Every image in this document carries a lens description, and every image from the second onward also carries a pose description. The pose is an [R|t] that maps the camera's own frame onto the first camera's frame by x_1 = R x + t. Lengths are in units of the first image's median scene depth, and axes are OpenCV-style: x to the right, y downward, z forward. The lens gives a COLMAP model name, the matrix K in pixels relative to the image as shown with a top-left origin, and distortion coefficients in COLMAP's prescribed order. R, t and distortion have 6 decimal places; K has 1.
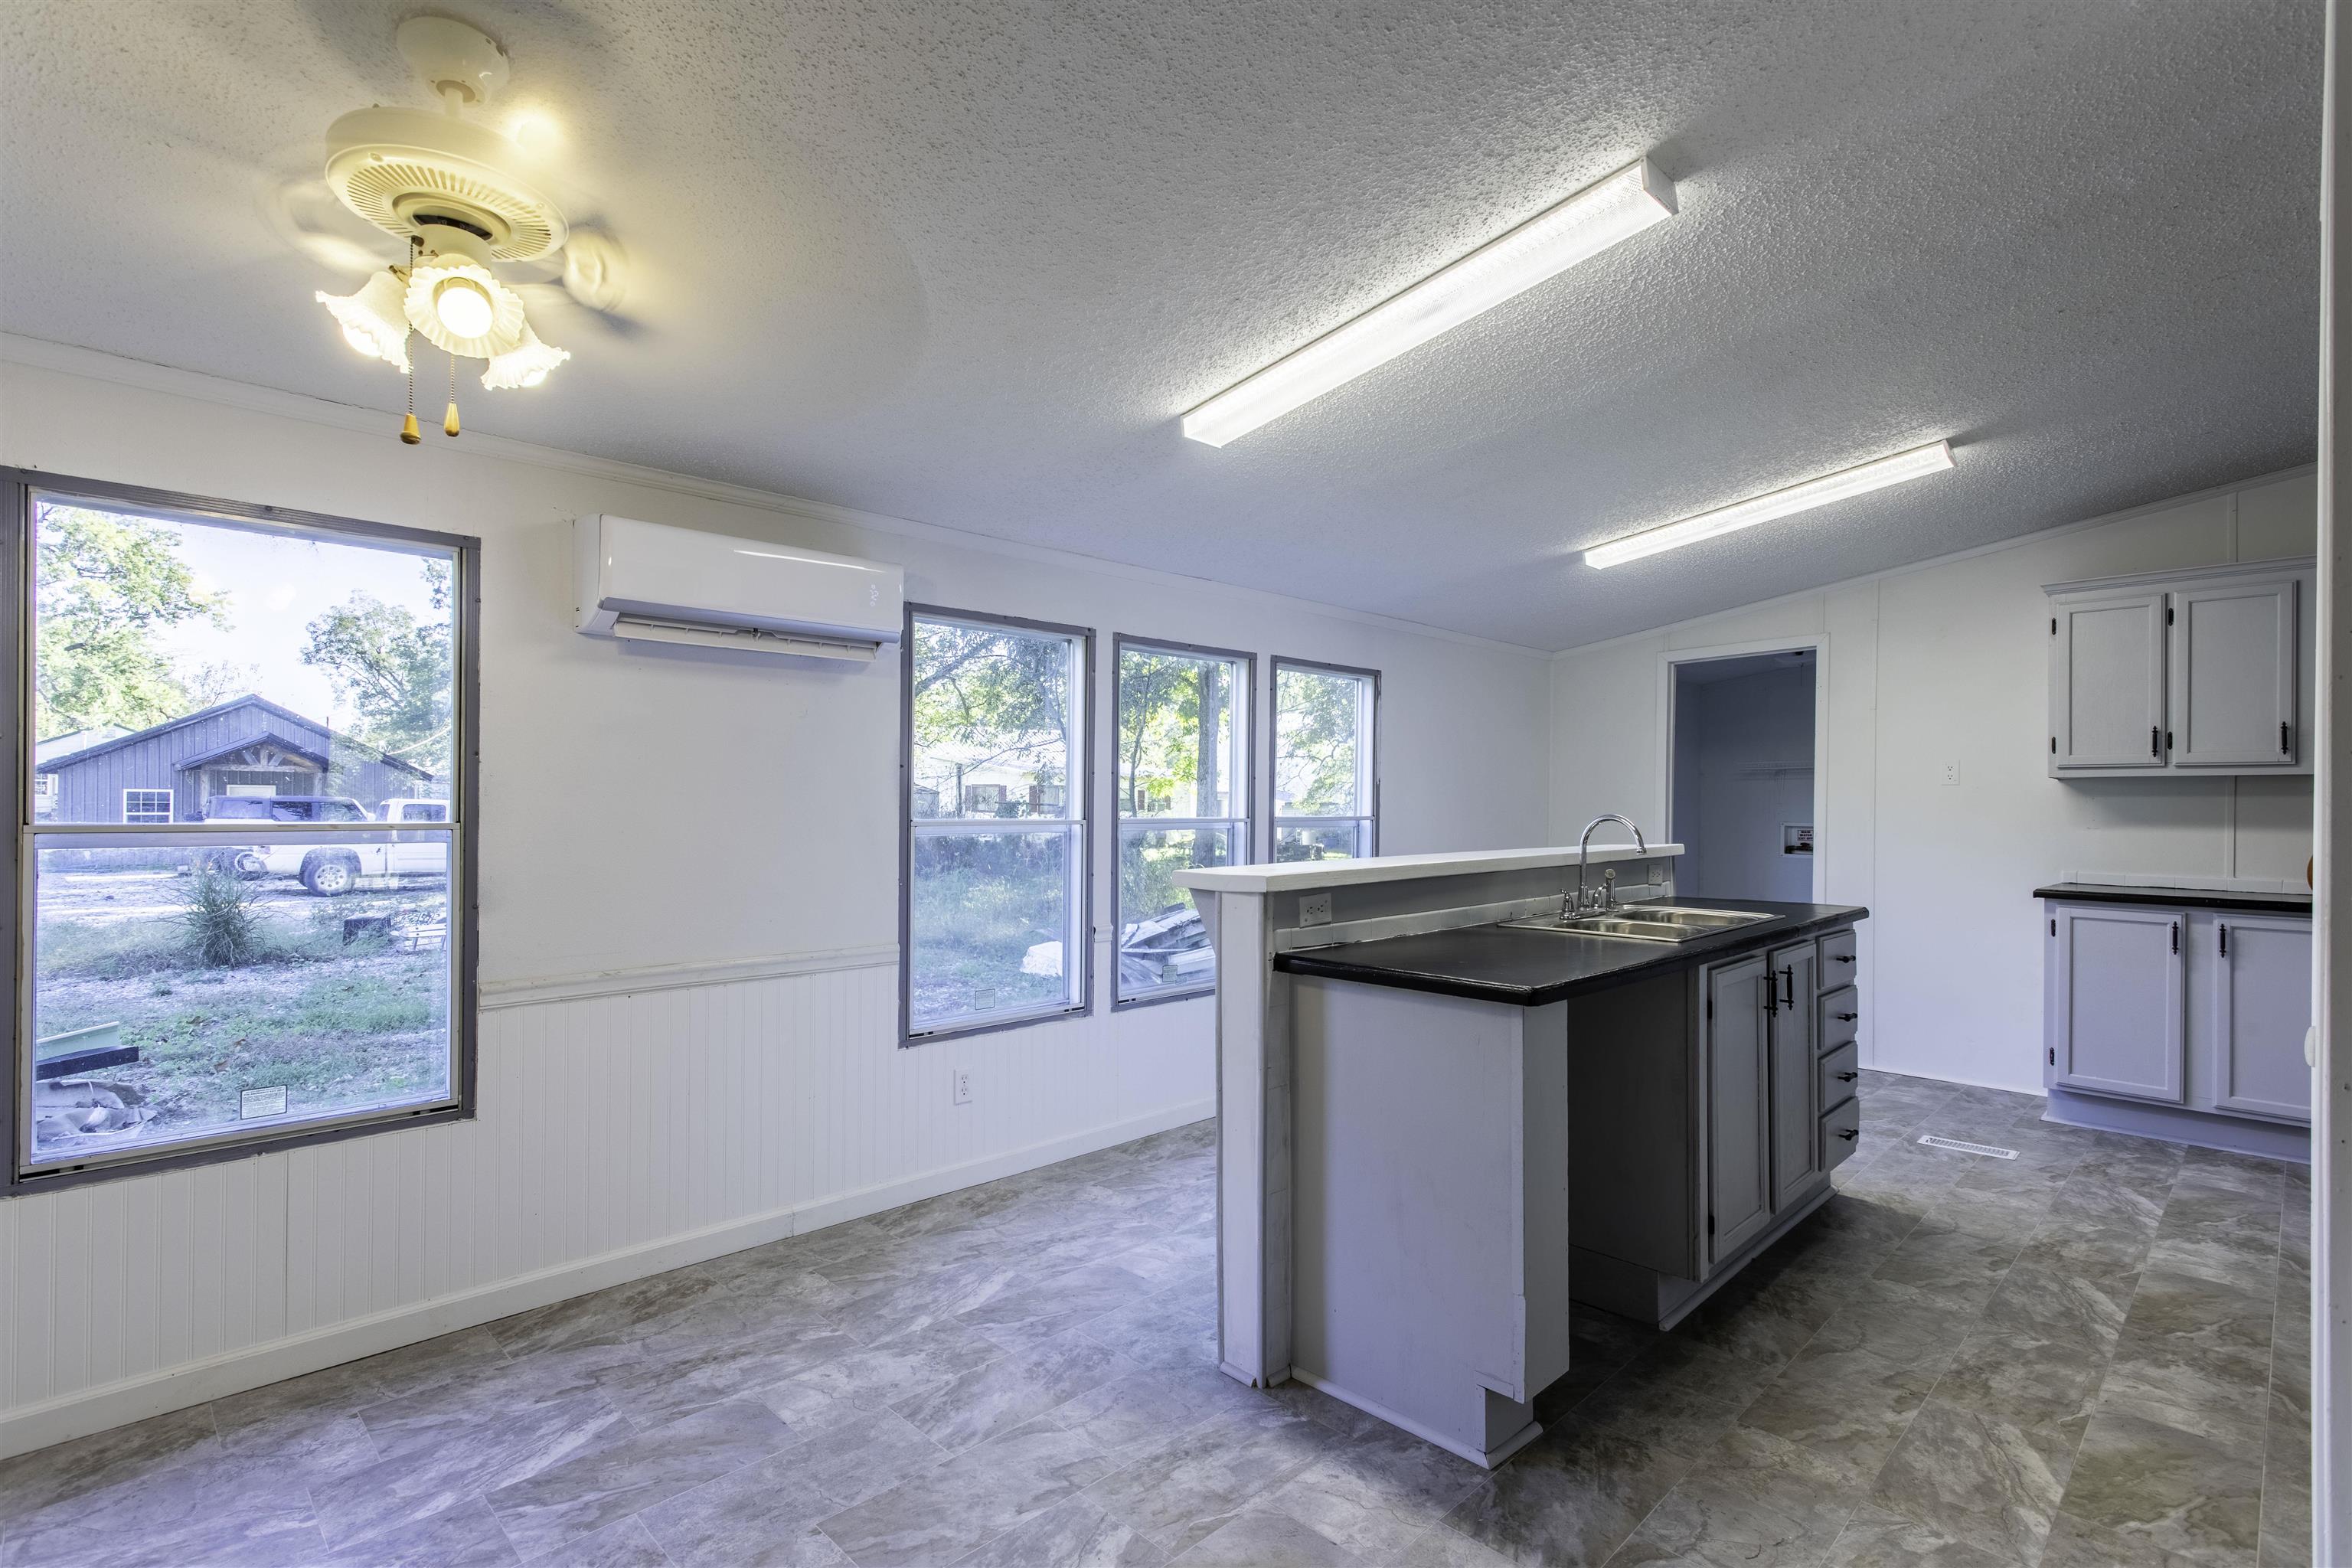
lens RADIAL K [[1122.9, 0, 1222.6], [0, 1122.9, 794.9], [0, 0, 1]] dist [0.003101, 0.001125]
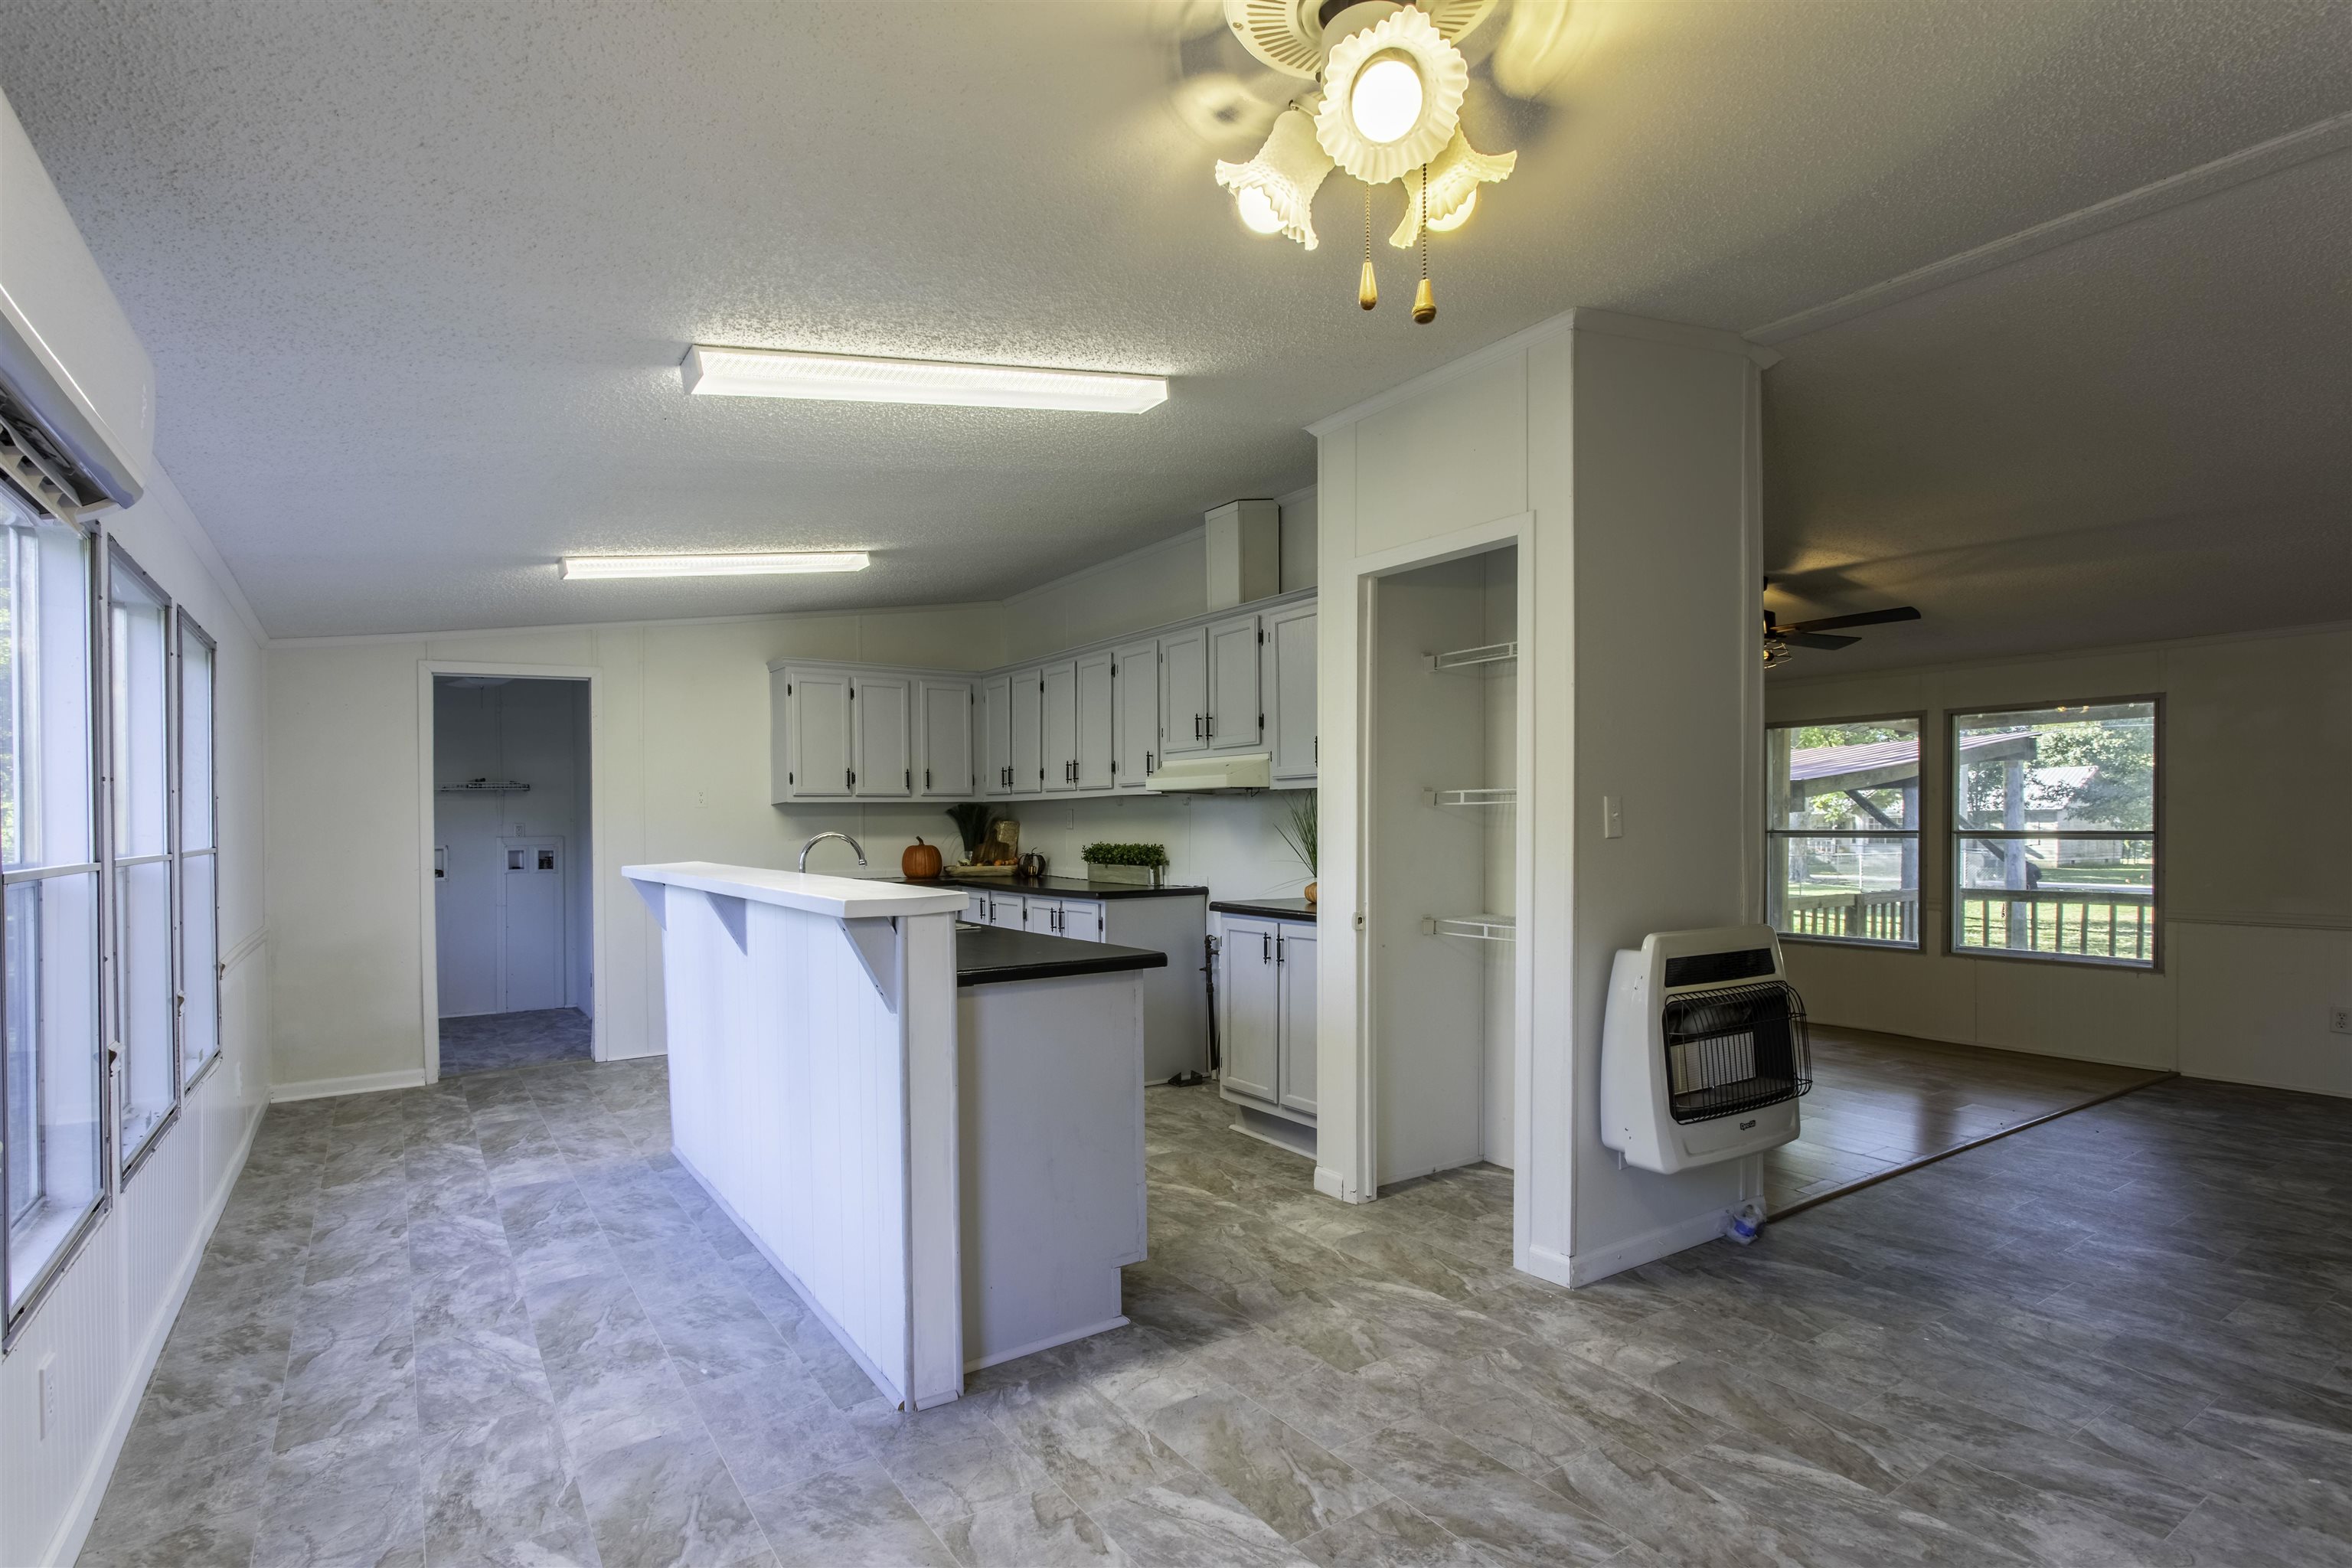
lens RADIAL K [[1122.9, 0, 1082.5], [0, 1122.9, 827.4], [0, 0, 1]] dist [0.003101, 0.001125]
pose [[0.238813, -0.013660, 0.970970, -0.773945], [0.006083, 0.999902, 0.012571, 0.000581], [-0.971047, 0.002904, 0.238873, 0.545324]]
